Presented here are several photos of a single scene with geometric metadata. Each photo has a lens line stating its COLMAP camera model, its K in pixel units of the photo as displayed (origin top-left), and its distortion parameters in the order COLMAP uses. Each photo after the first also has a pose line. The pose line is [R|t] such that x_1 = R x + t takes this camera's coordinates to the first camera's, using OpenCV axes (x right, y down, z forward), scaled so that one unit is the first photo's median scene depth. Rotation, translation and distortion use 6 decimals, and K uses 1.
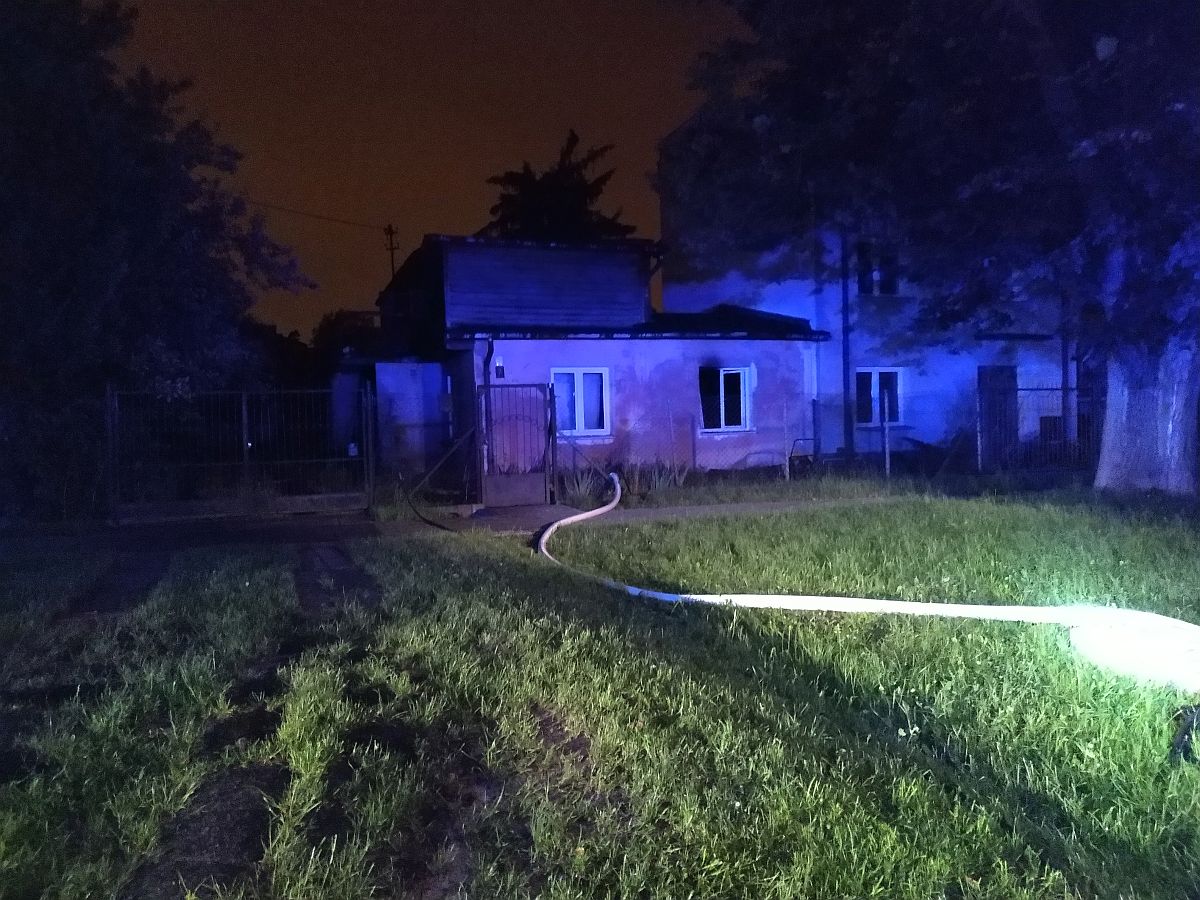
lens RADIAL K [[836.4, 0, 600.0], [0, 836.4, 450.0], [0, 0, 1]] dist [0.006529, -0.042271]
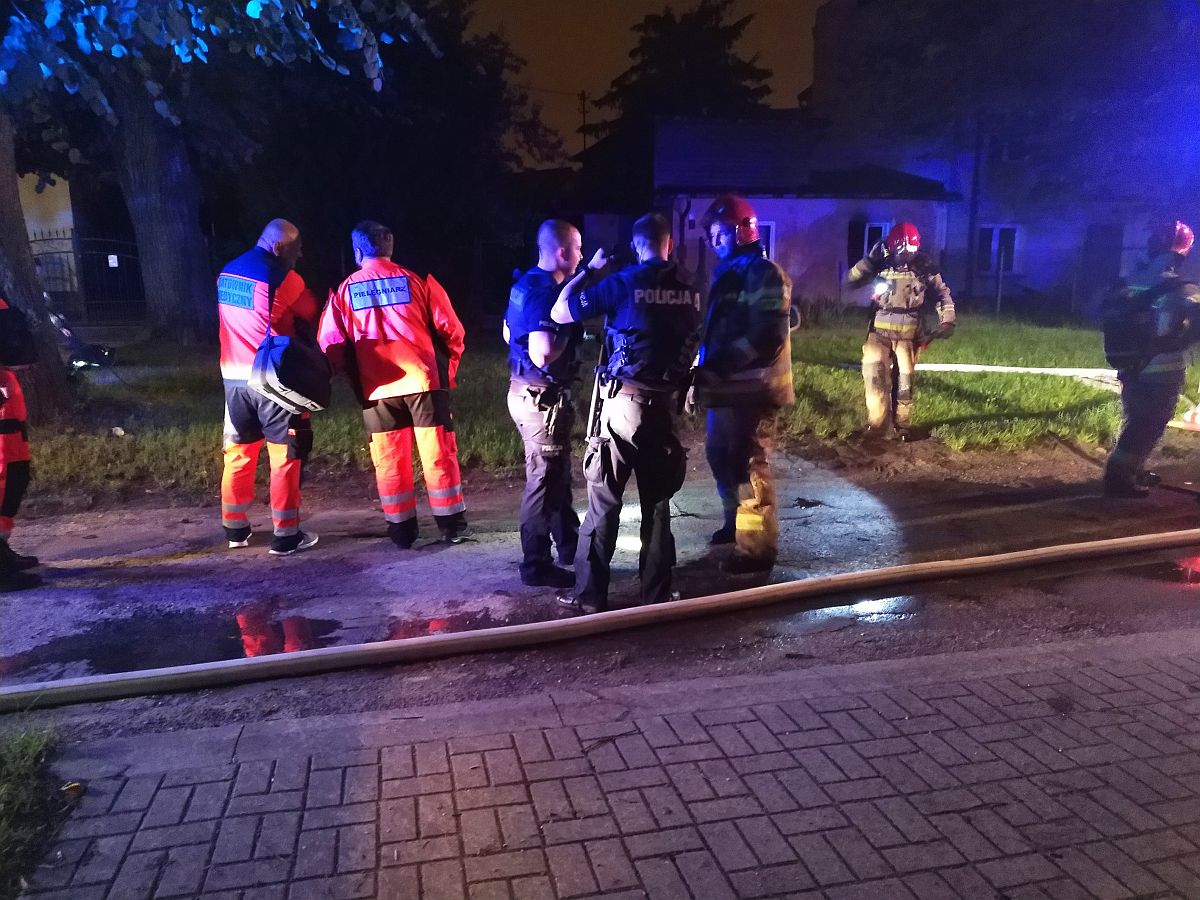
lens RADIAL K [[844.7, 0, 600.0], [0, 844.7, 450.0], [0, 0, 1]] dist [0.006763, -0.101591]
pose [[0.993509, 0.042879, -0.105361, -0.103675], [-0.022614, 0.982196, 0.186491, 0.007413], [0.111482, -0.182898, 0.976791, -0.321755]]
